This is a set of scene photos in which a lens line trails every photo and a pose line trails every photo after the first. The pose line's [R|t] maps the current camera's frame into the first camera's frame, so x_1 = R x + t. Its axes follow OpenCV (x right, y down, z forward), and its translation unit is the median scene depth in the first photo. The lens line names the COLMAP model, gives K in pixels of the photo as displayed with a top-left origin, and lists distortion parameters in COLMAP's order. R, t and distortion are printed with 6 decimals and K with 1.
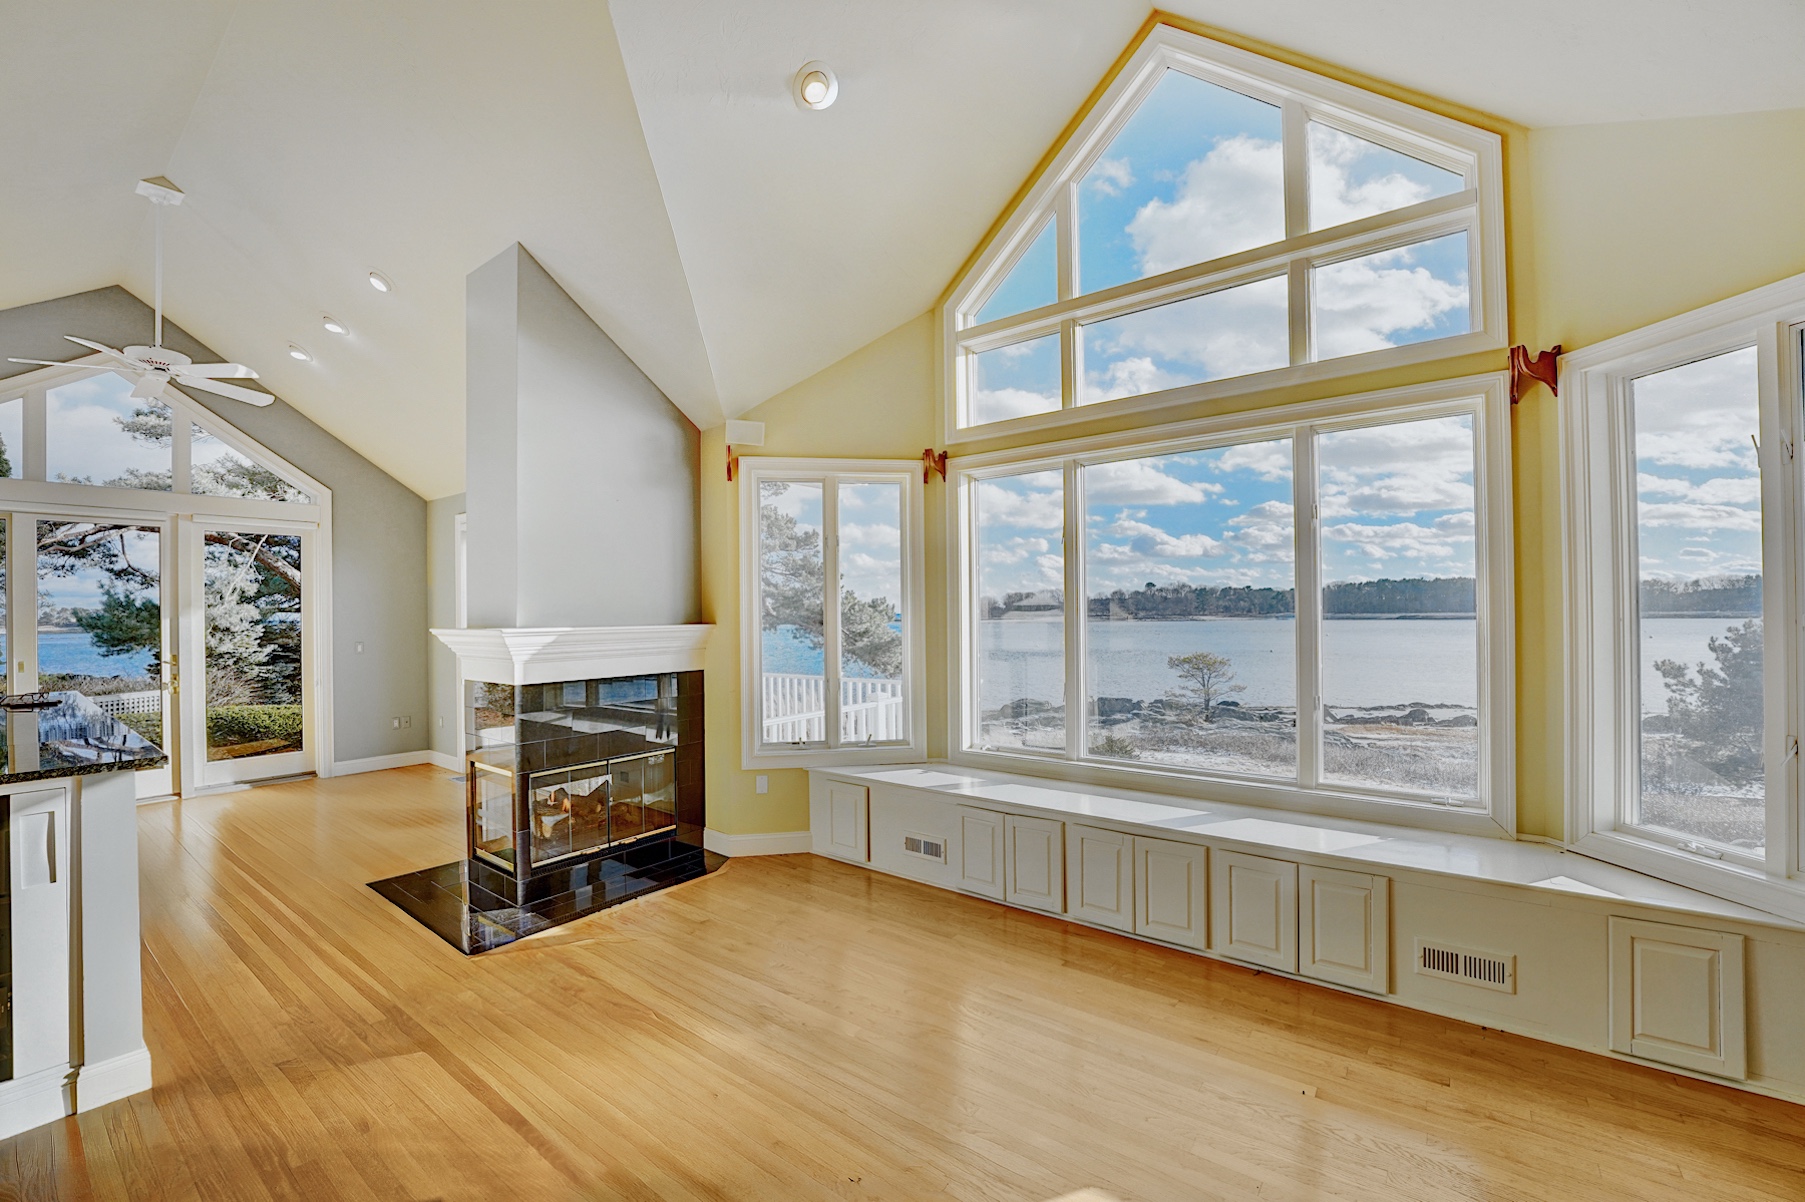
lens RADIAL K [[732.3, 0, 899.5], [0, 732.3, 610.6], [0, 0, 1]] dist [-0.022823, 0.000688]
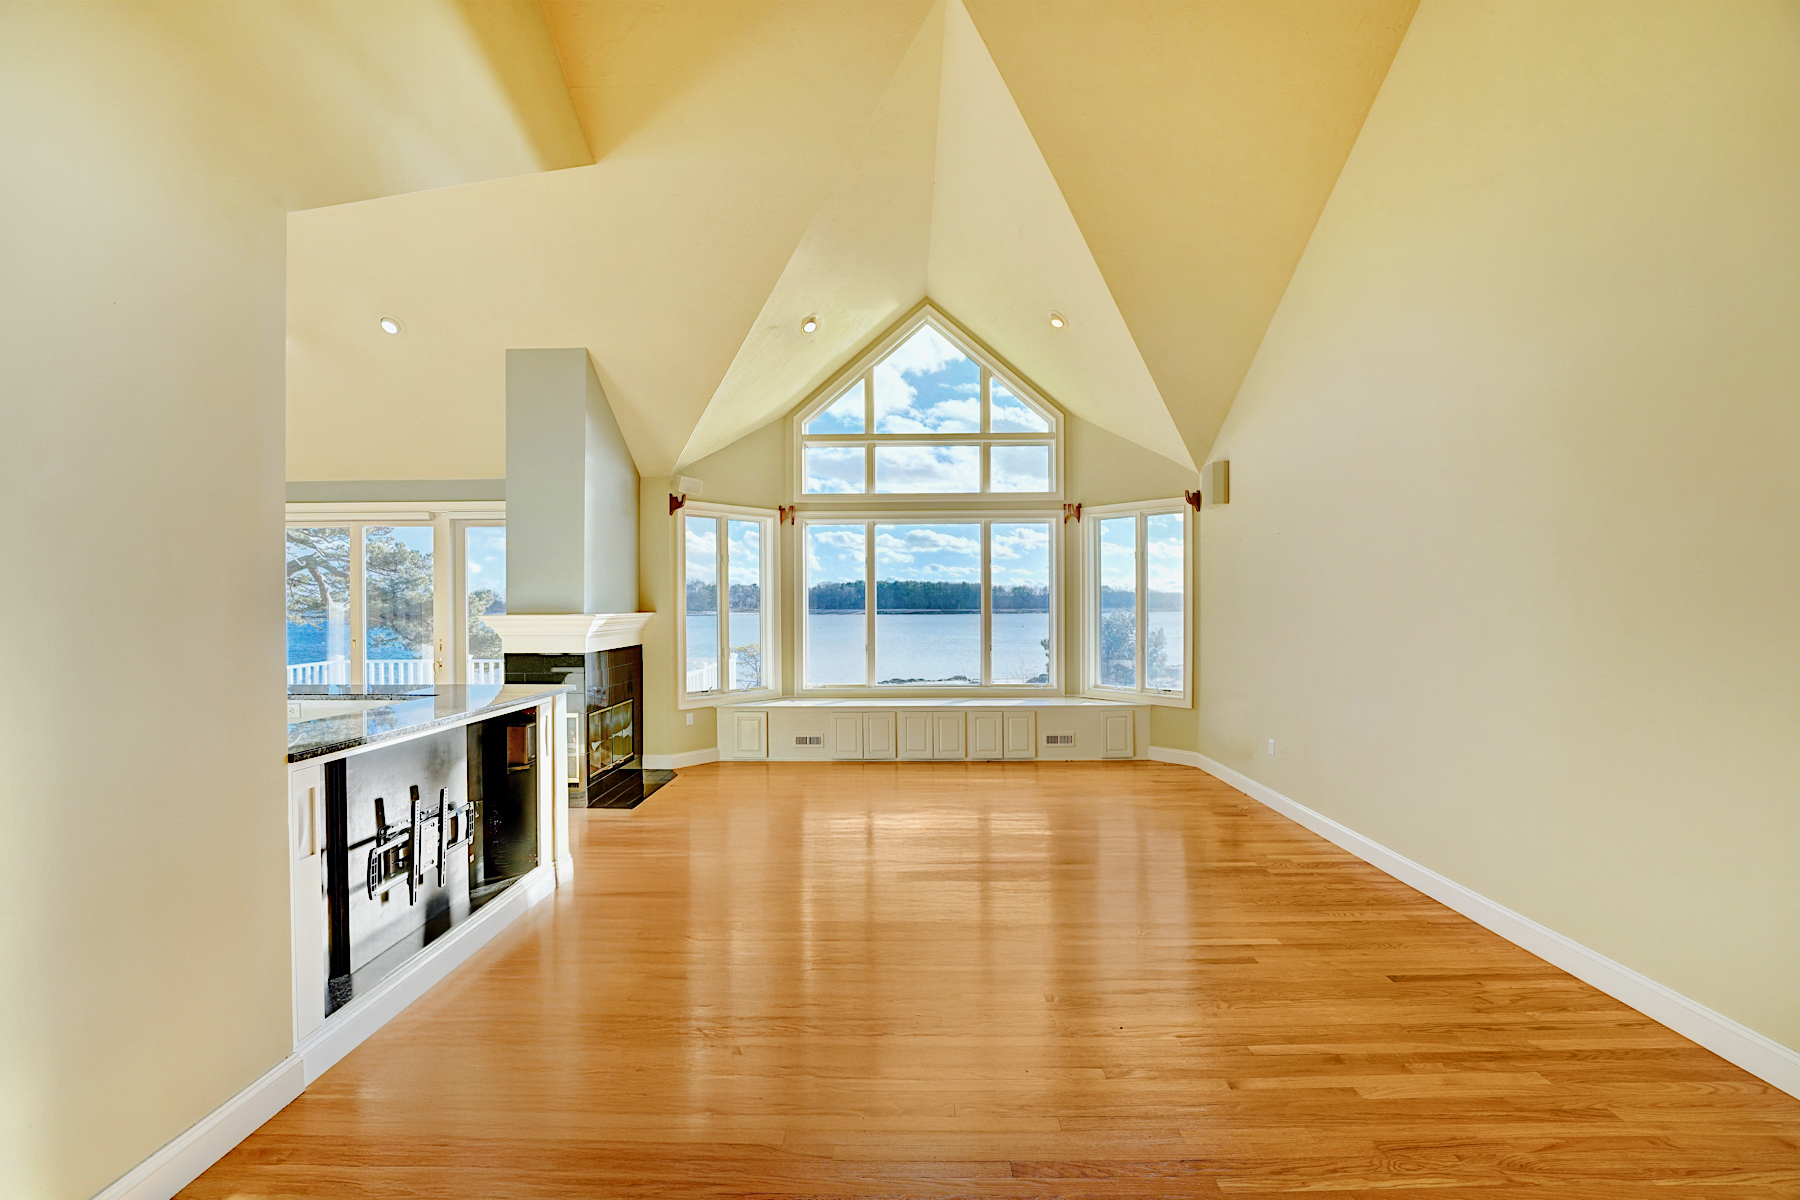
lens RADIAL K [[730.3, 0, 897.1], [0, 730.3, 609.6], [0, 0, 1]] dist [-0.022823, 0.000688]
pose [[0.803922, 0.003385, 0.594725, -0.779801], [-0.007018, 0.999968, 0.003795, 0.004918], [-0.594694, -0.007225, 0.803920, -0.482147]]
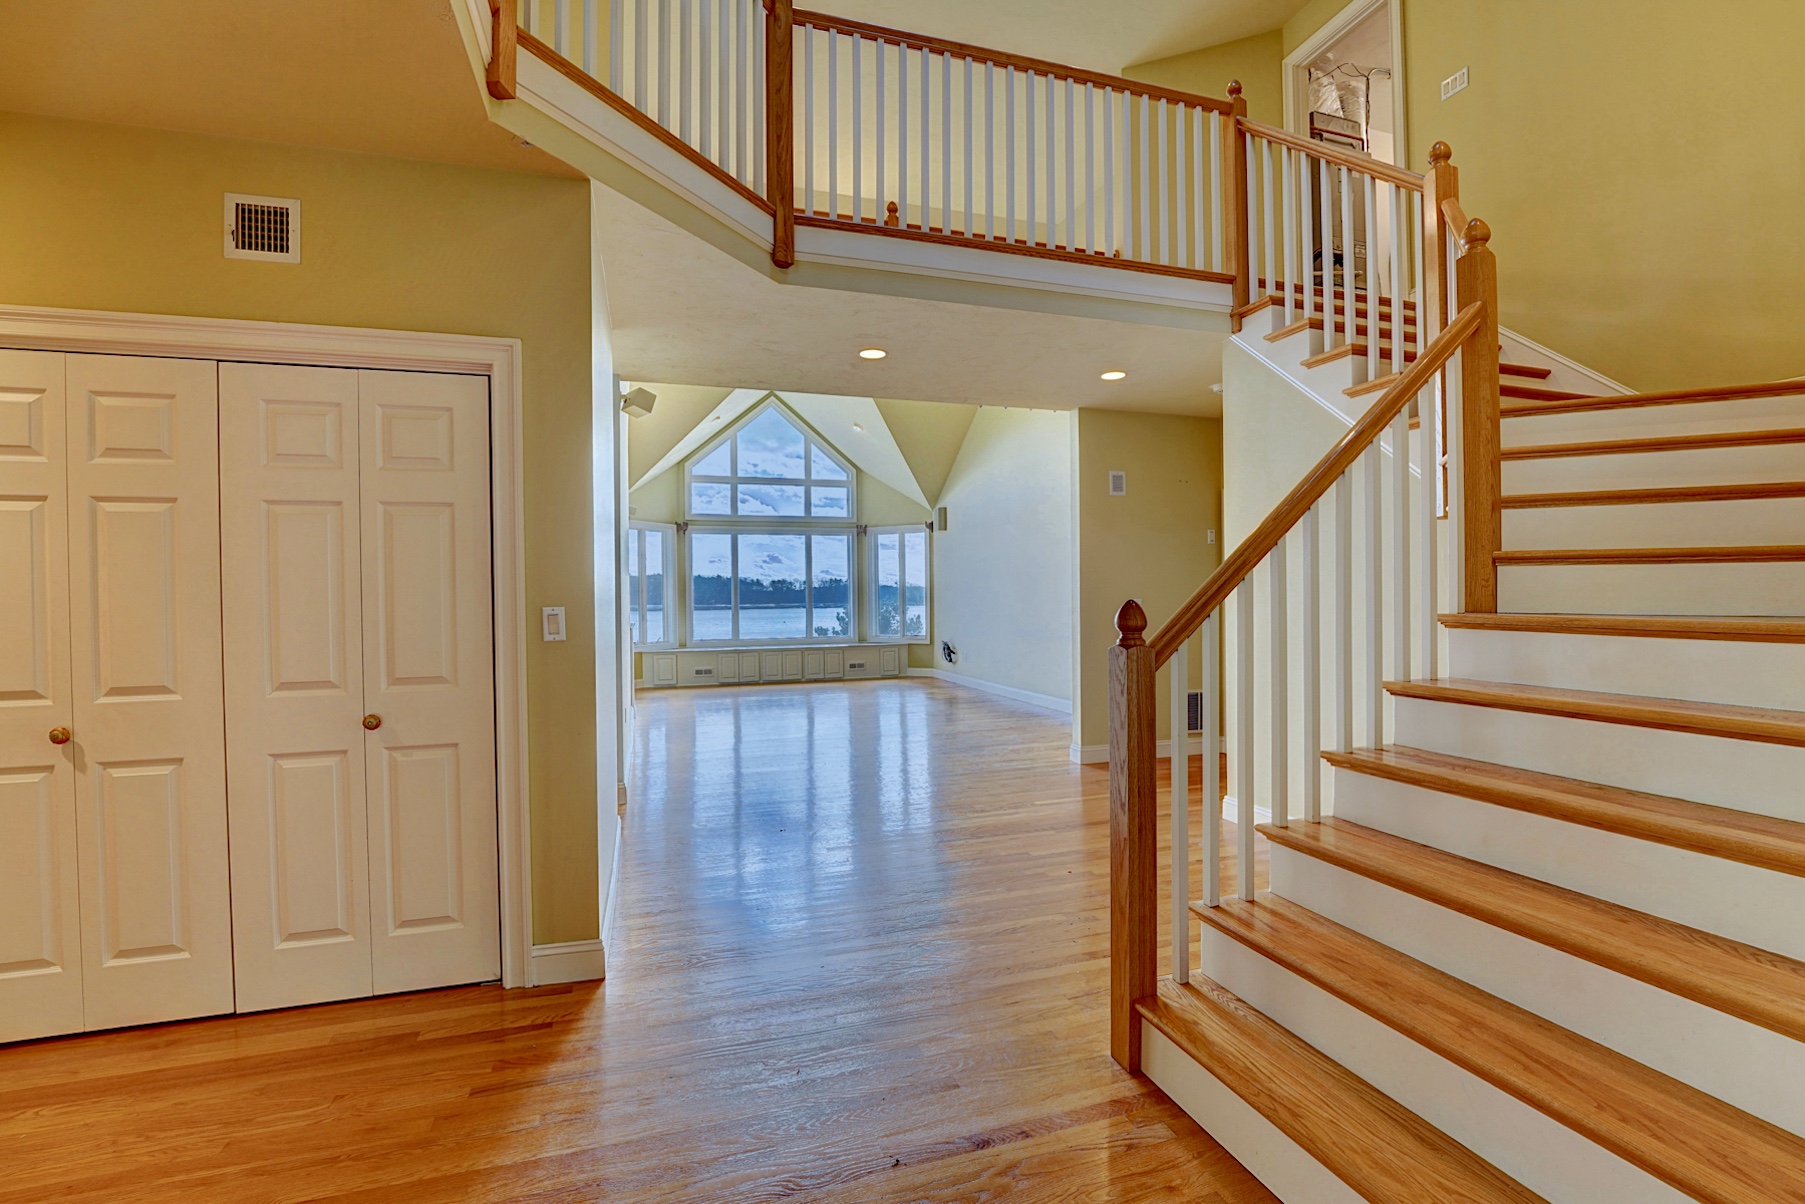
lens RADIAL K [[759.3, 0, 875.3], [0, 759.3, 601.8], [0, 0, 1]] dist [-0.000518, 0.000116]
pose [[0.598119, -0.001191, 0.801406, -1.763041], [0.001688, 0.999999, 0.000226, 0.055838], [-0.801405, 0.001217, 0.598121, -1.153333]]
